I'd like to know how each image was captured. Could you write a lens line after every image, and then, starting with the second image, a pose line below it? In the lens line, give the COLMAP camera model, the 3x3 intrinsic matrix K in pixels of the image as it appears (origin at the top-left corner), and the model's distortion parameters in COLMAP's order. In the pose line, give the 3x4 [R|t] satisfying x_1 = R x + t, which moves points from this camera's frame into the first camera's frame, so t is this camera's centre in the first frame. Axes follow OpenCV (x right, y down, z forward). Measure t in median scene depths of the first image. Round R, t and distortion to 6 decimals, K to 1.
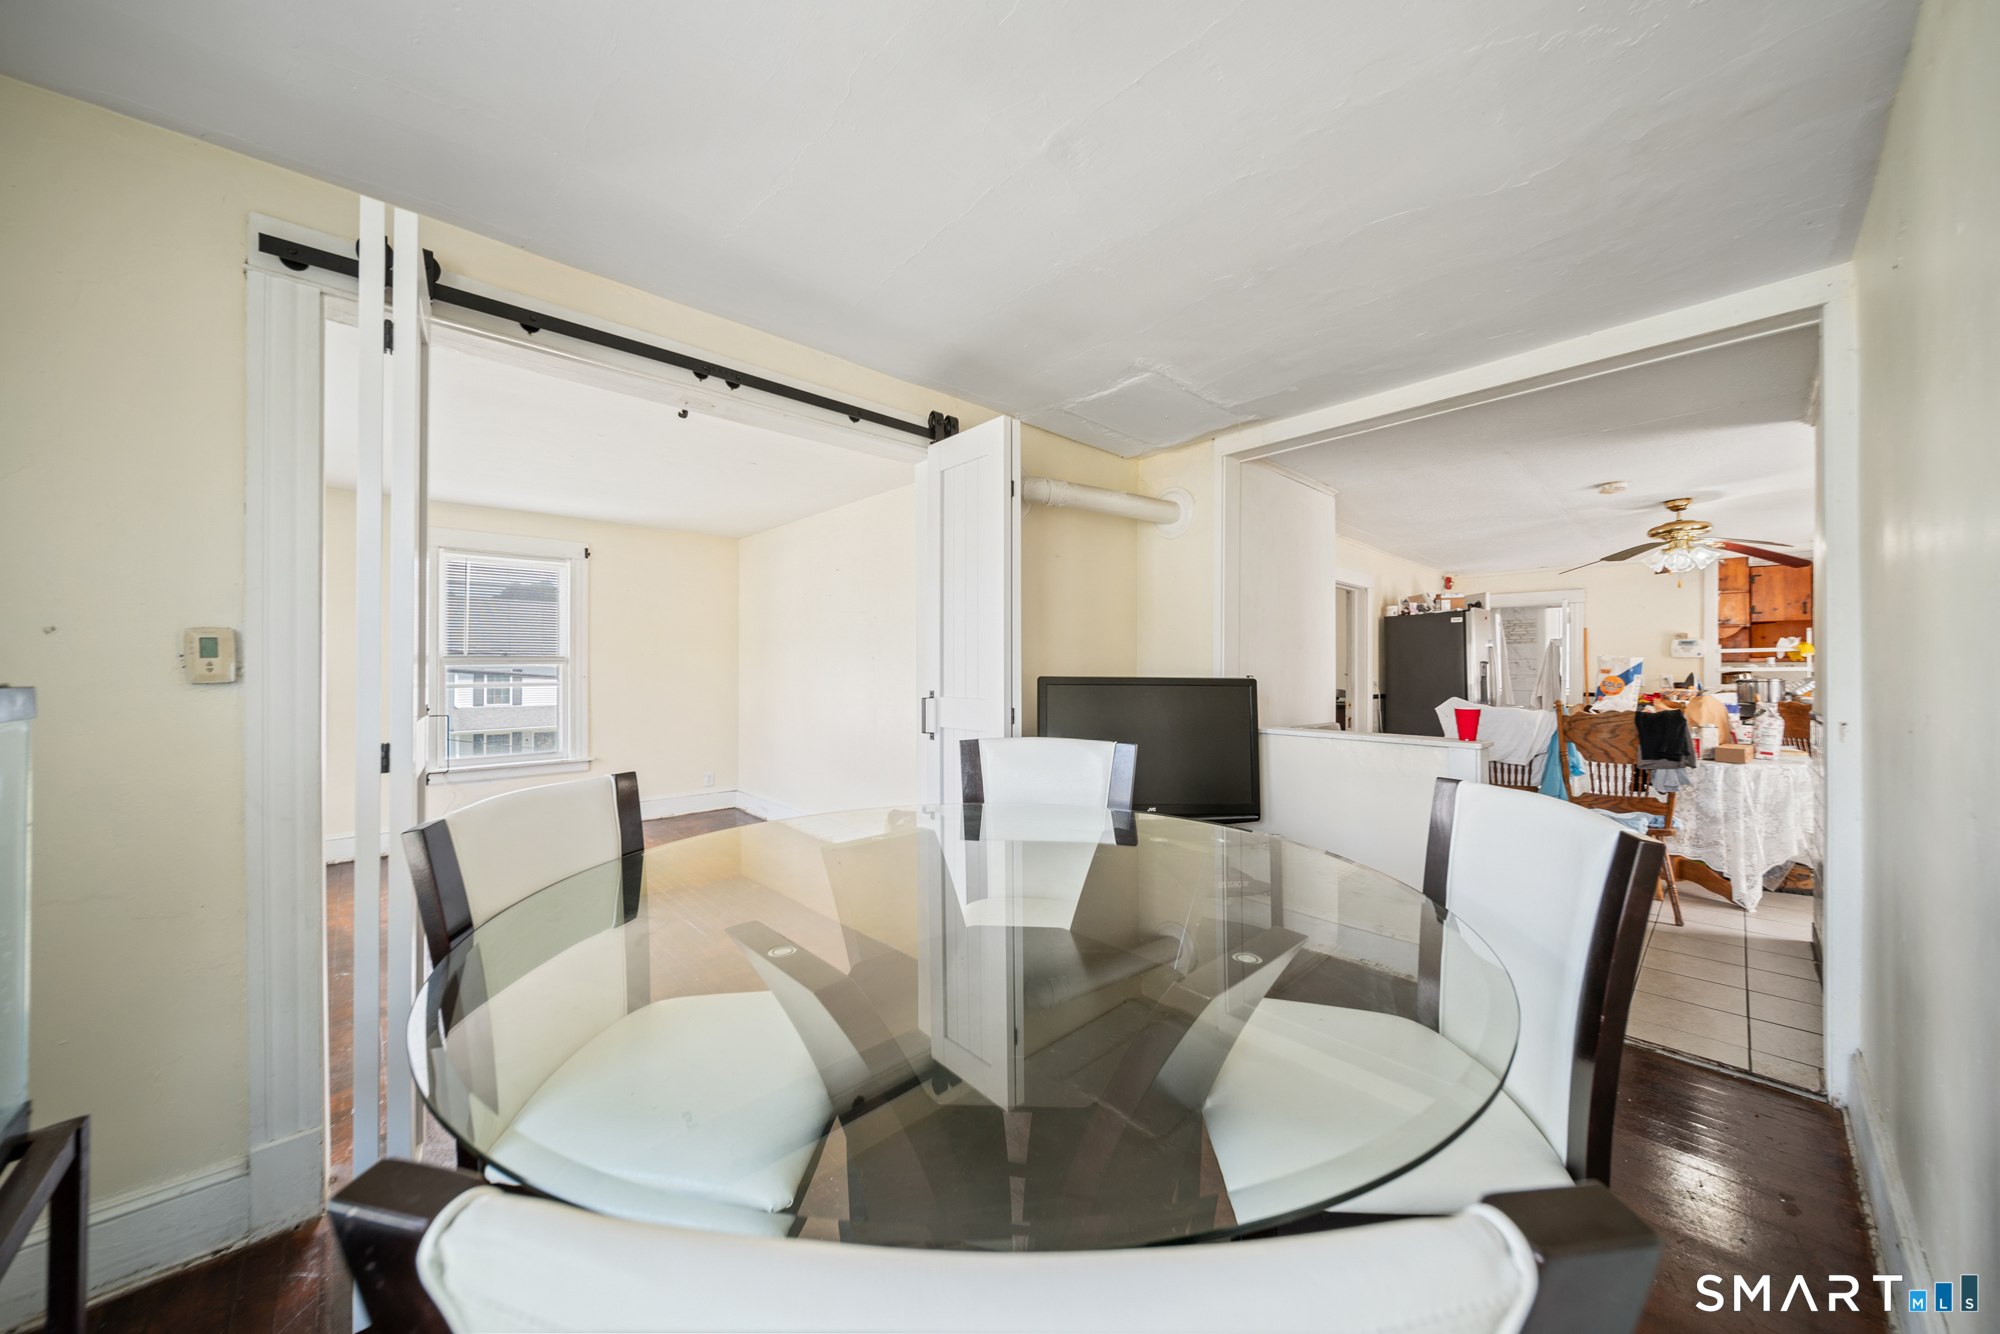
lens RADIAL K [[687.6, 0, 993.8], [0, 687.6, 662.6], [0, 0, 1]] dist [-0.001110, -0.000086]
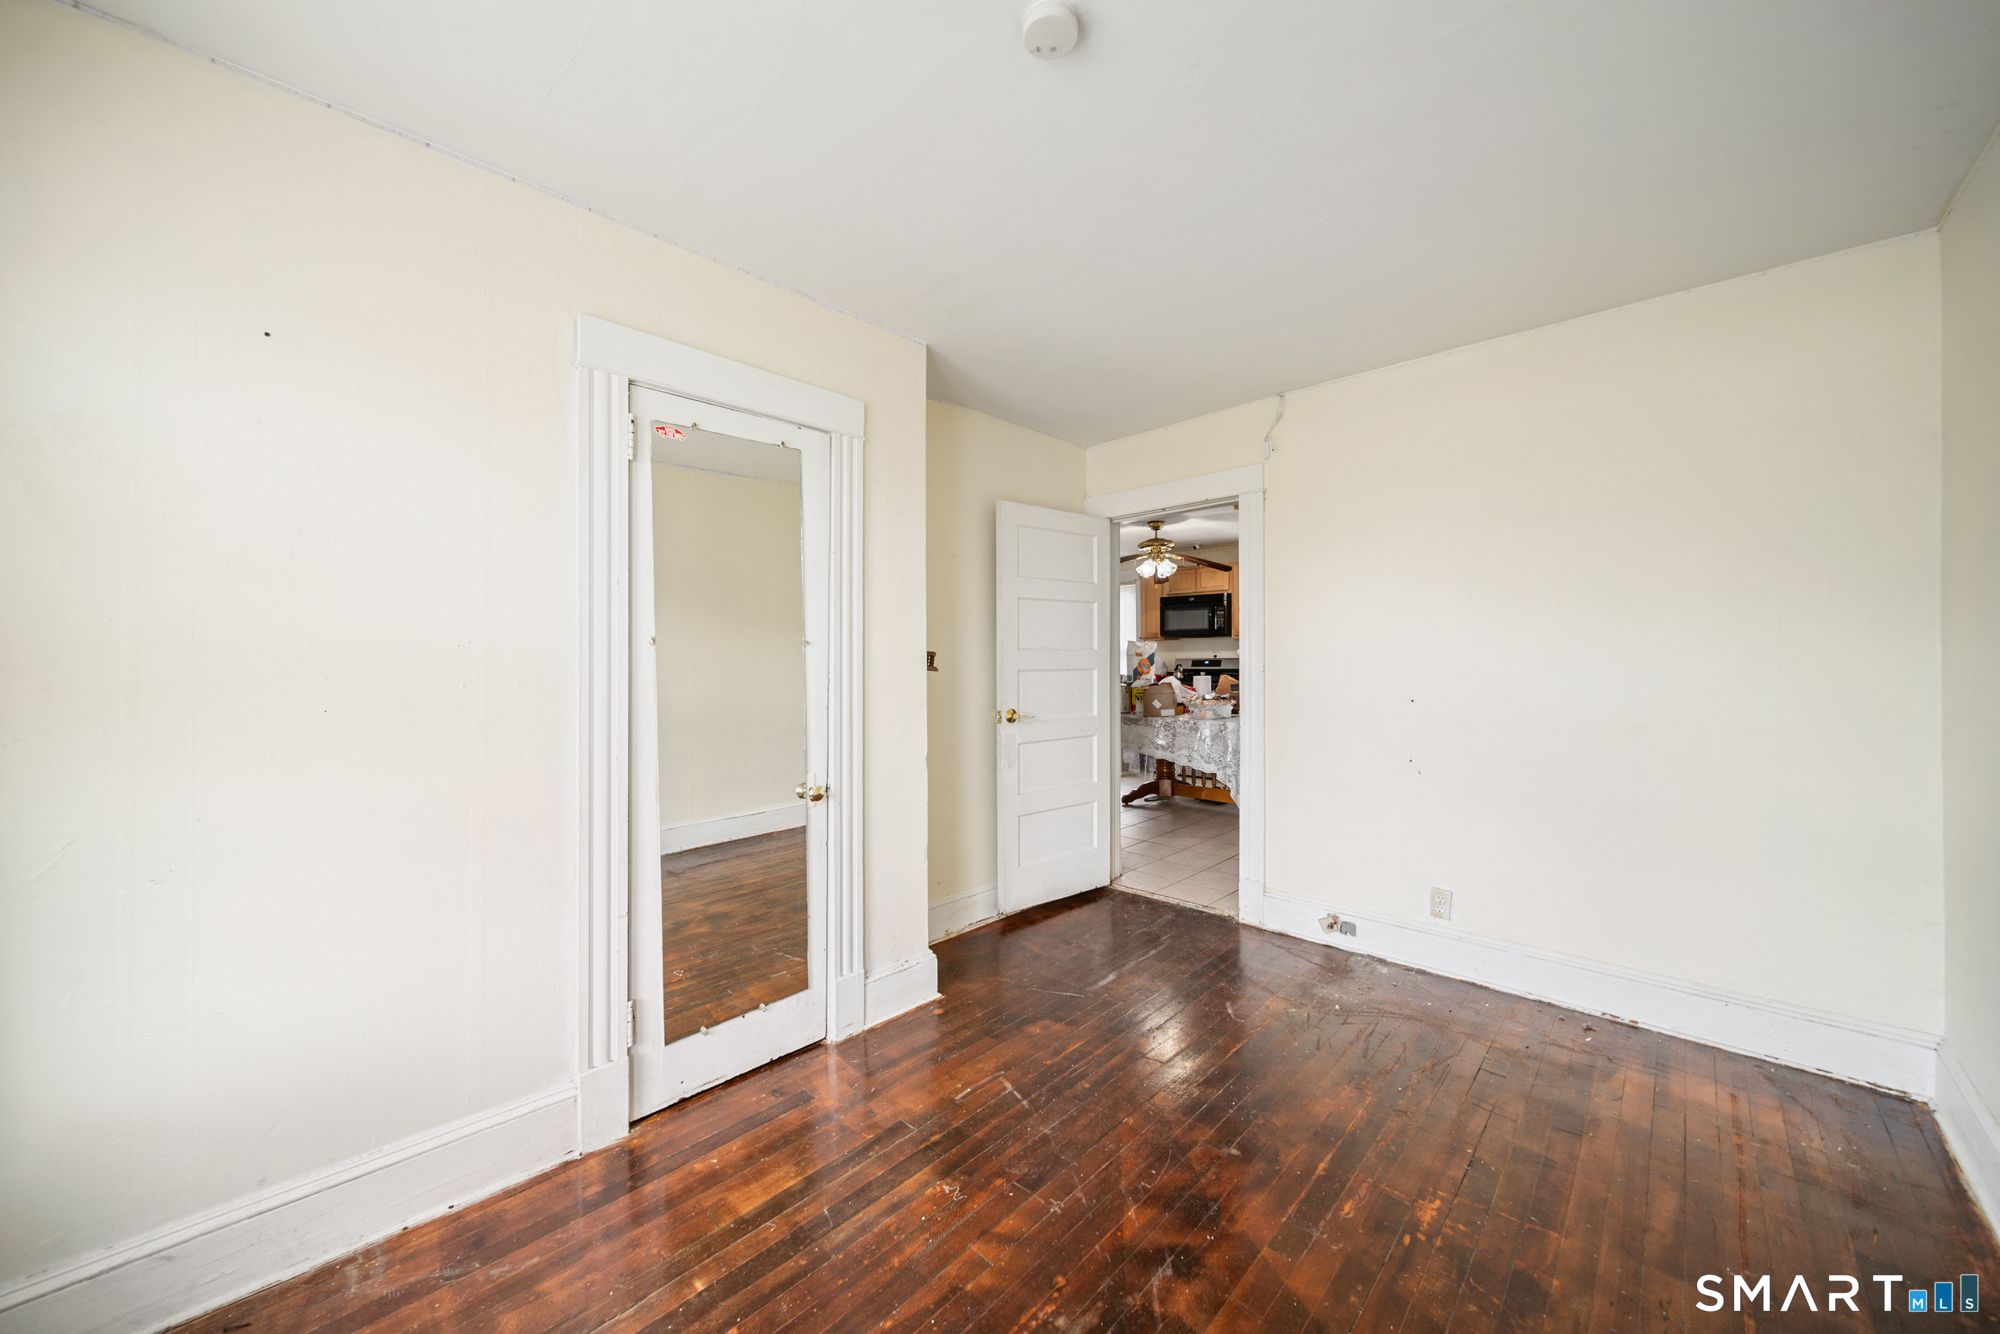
lens RADIAL K [[707.6, 0, 990.3], [0, 707.6, 655.4], [0, 0, 1]] dist [-0.001200, -0.000108]
pose [[-0.052525, 0.001349, 0.998619, -0.308973], [-0.008740, 0.999960, -0.001810, 0.018626], [-0.998581, -0.008823, -0.052511, 1.318709]]
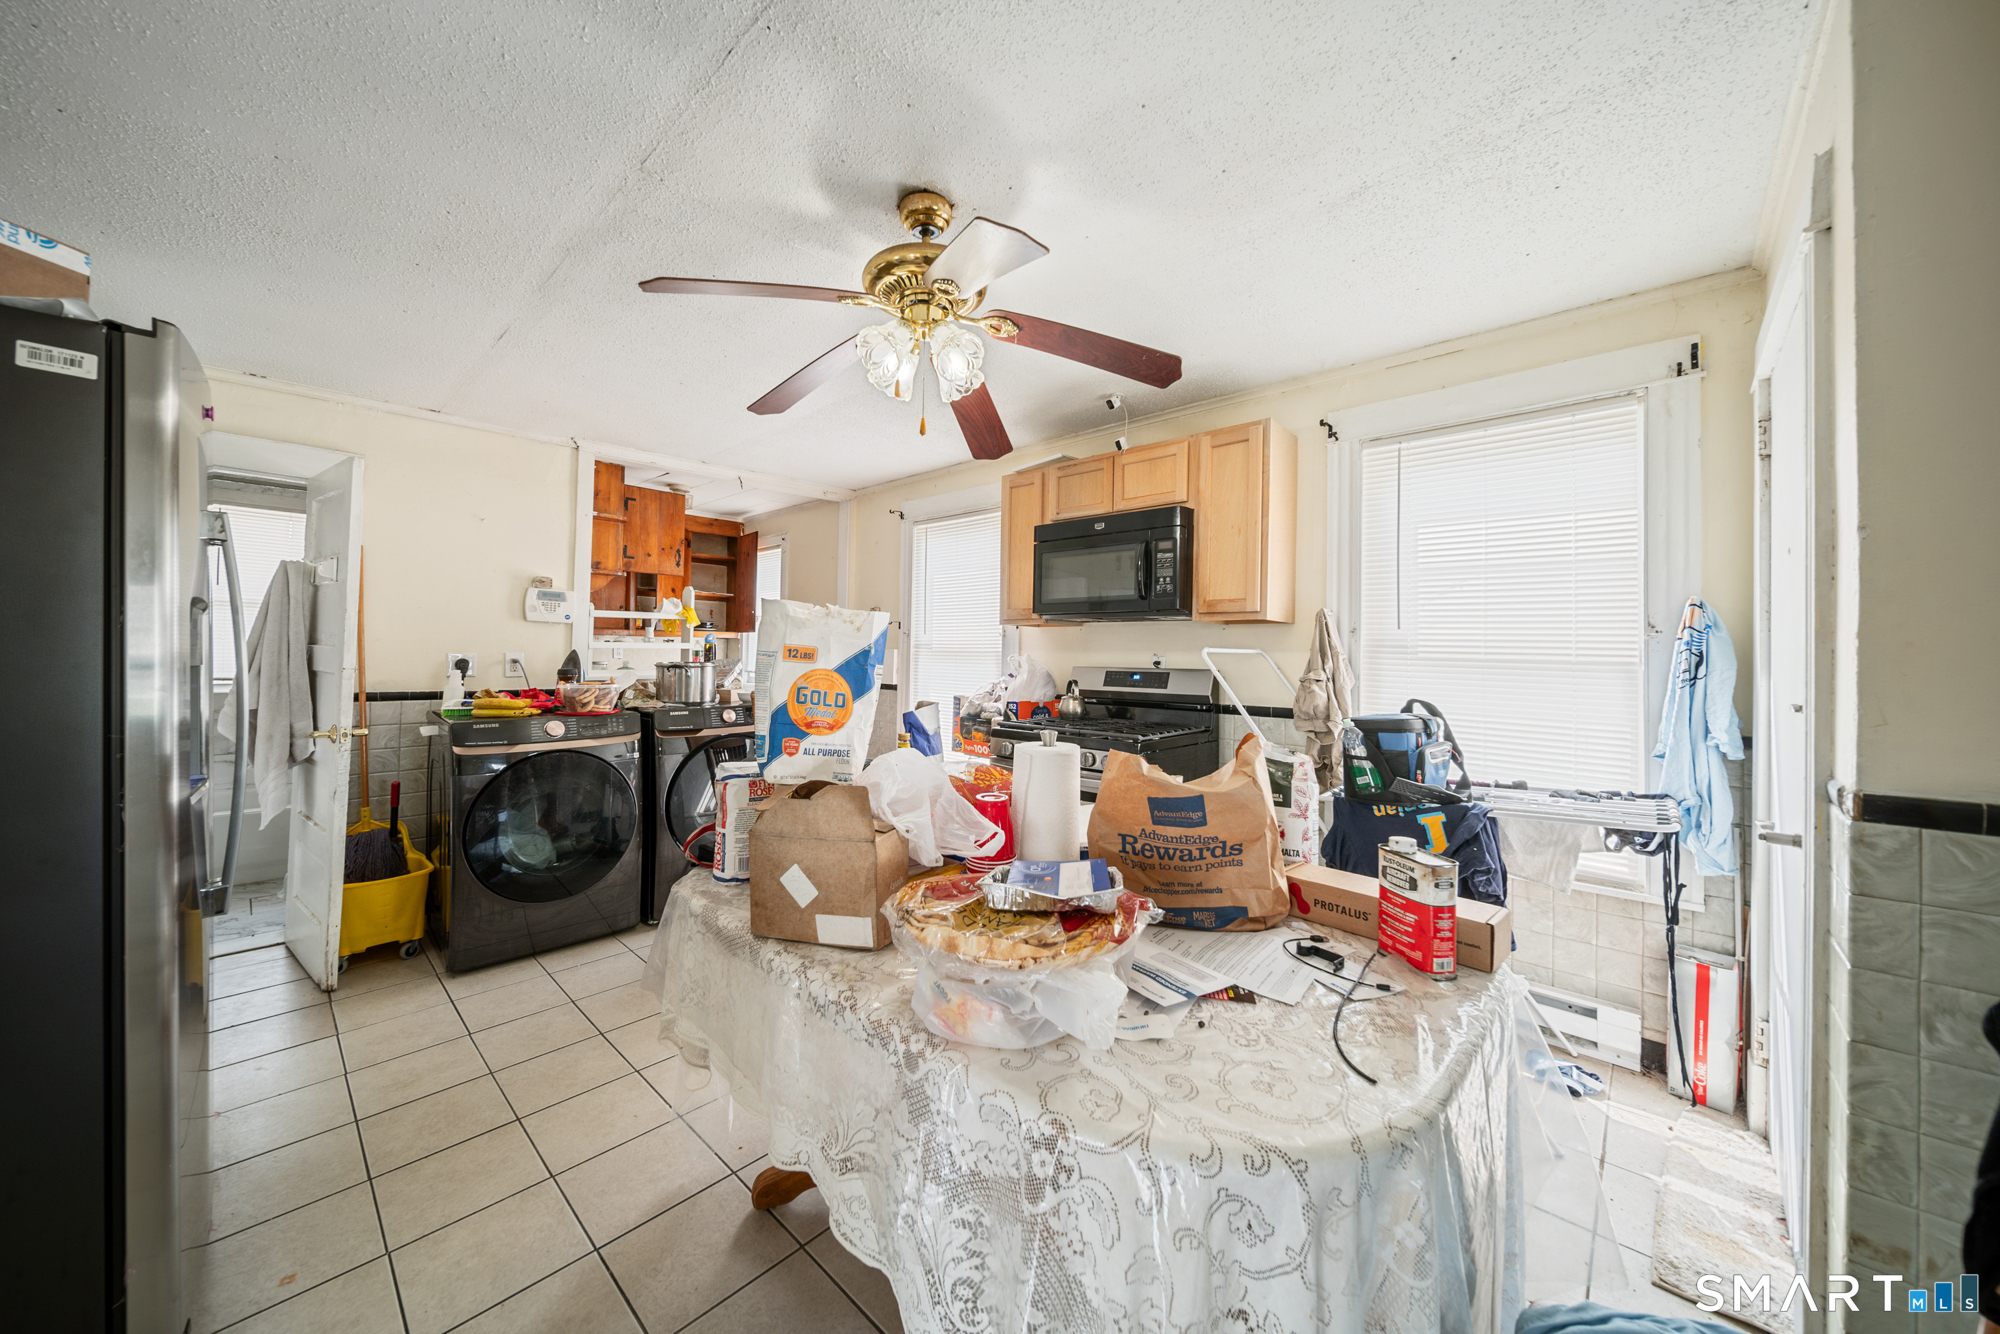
lens RADIAL K [[707.6, 0, 990.3], [0, 707.6, 655.4], [0, 0, 1]] dist [-0.001200, -0.000108]
pose [[-0.072927, -0.001562, 0.997336, 0.576859], [-0.030632, 0.999530, -0.000675, 0.011039], [-0.996867, -0.030600, -0.072941, 0.940224]]
